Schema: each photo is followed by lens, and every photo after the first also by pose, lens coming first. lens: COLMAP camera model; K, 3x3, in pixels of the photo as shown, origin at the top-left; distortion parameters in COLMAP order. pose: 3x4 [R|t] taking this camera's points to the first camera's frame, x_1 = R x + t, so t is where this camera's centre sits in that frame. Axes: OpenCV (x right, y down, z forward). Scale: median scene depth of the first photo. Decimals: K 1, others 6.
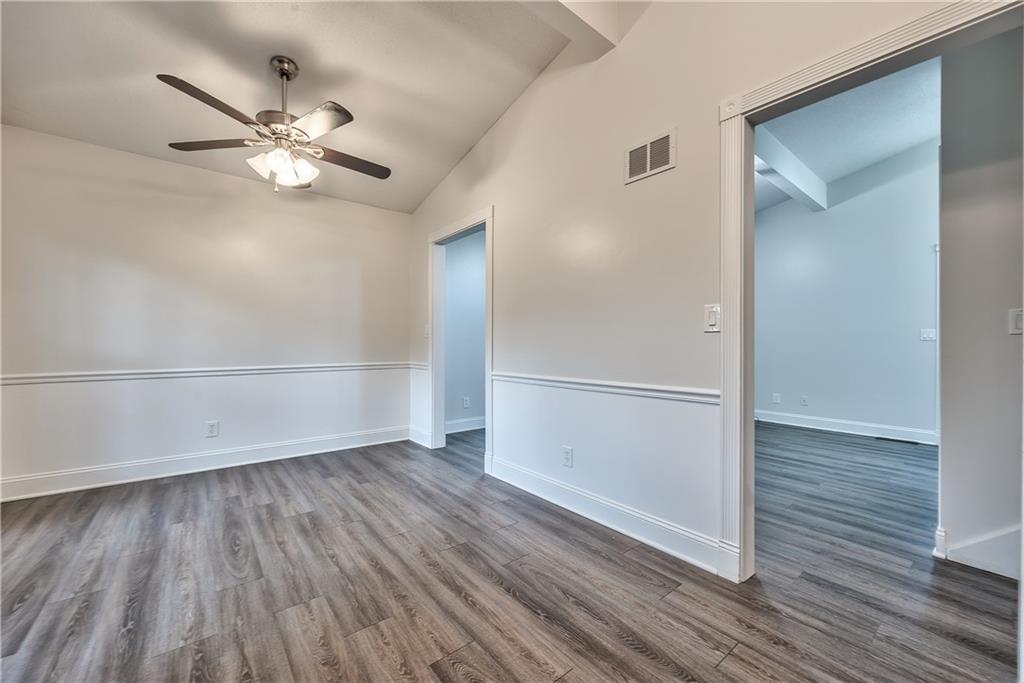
lens RADIAL K [[394.2, 0, 502.4], [0, 394.2, 337.6], [0, 0, 1]] dist [-0.003159, -0.000270]
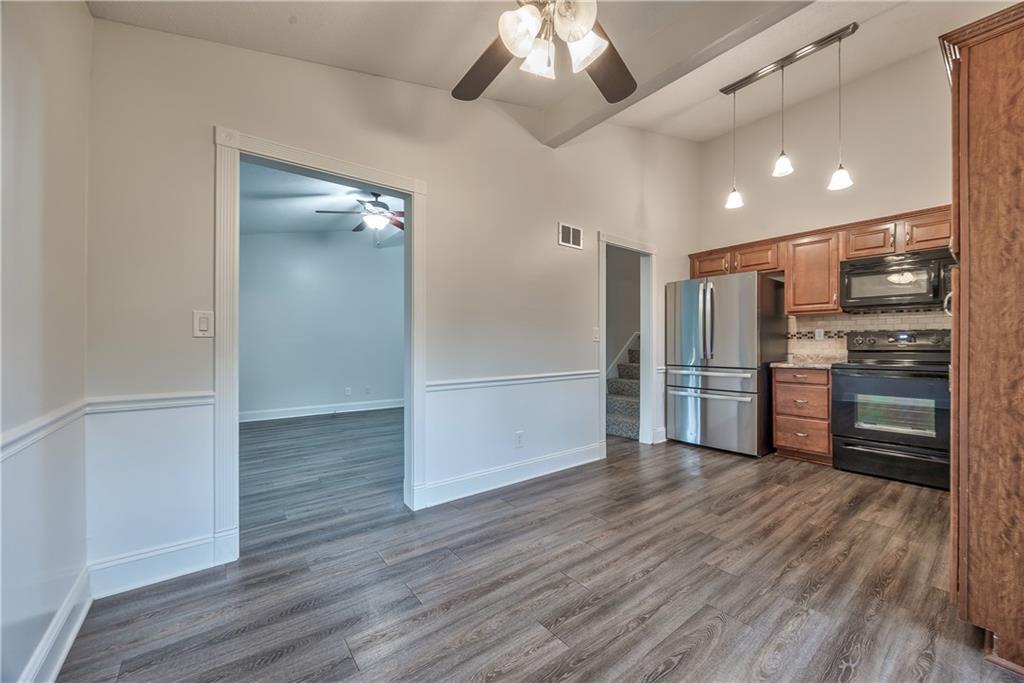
lens RADIAL K [[394.2, 0, 517.2], [0, 394.2, 338.7], [0, 0, 1]] dist [-0.003159, -0.000270]
pose [[-0.004296, 0.017538, 0.999837, -1.487673], [-0.017650, 0.999689, -0.017612, 0.012521], [-0.999835, -0.017722, -0.003985, 1.413437]]
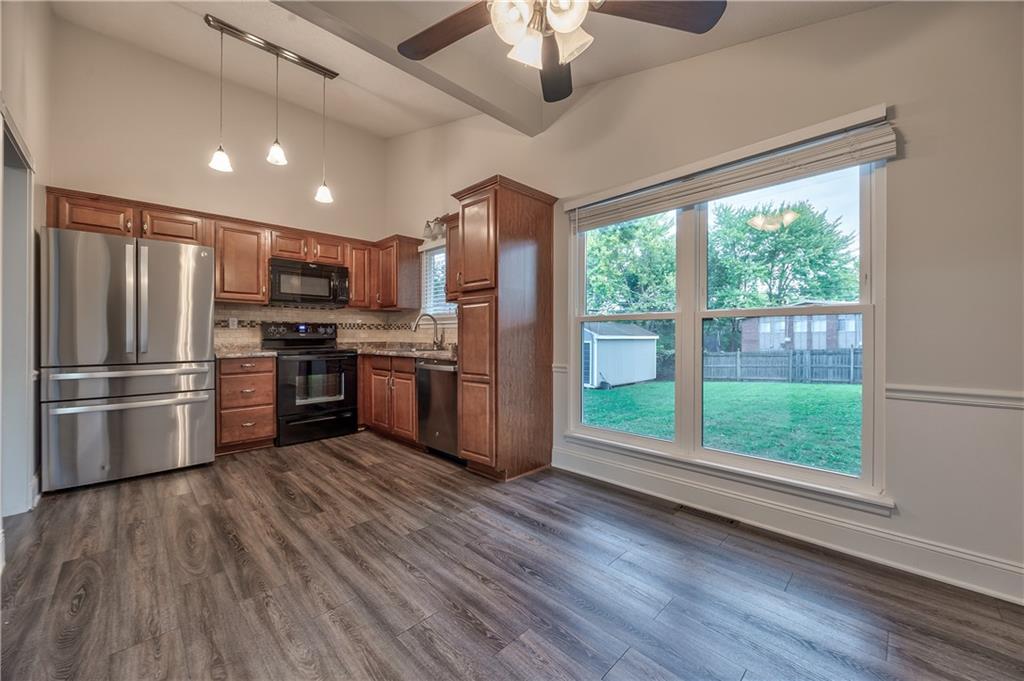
lens RADIAL K [[394.2, 0, 514.6], [0, 394.2, 334.8], [0, 0, 1]] dist [-0.003159, -0.000270]
pose [[-0.992079, -0.001657, -0.125605, -0.589553], [0.000627, 0.999835, -0.018138, 0.024053], [0.125615, -0.018073, -0.991914, 2.083746]]
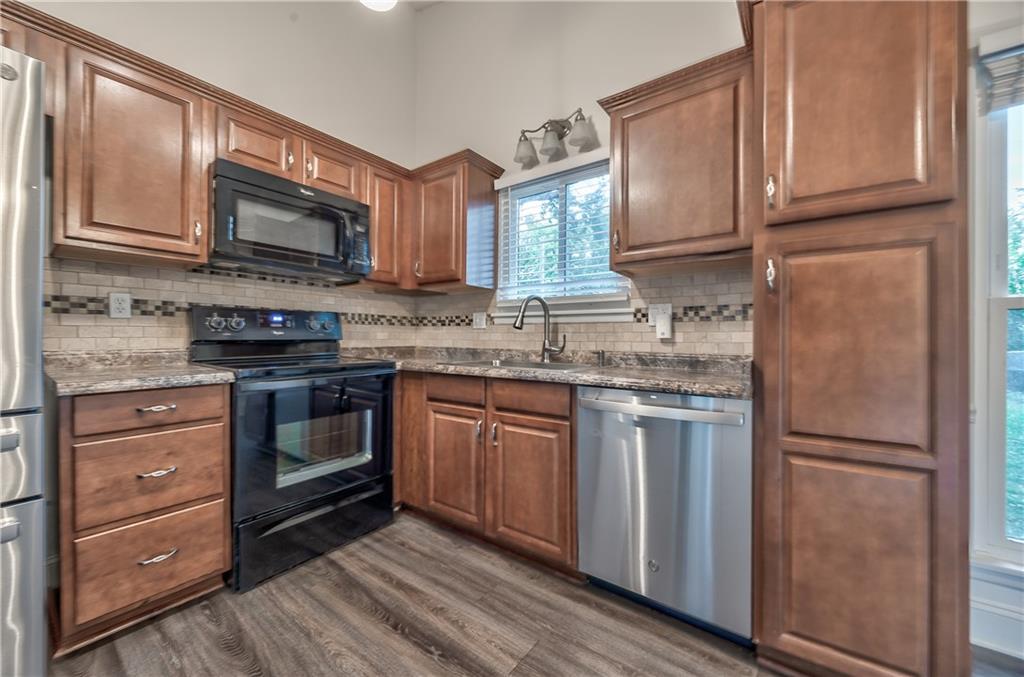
lens RADIAL K [[394.2, 0, 517.6], [0, 394.2, 337.9], [0, 0, 1]] dist [-0.003159, -0.000270]
pose [[-0.961197, -0.008888, -0.275721, 0.010610], [-0.004596, 0.999858, -0.016210, 0.011285], [0.275825, -0.014314, -0.961101, 0.919851]]
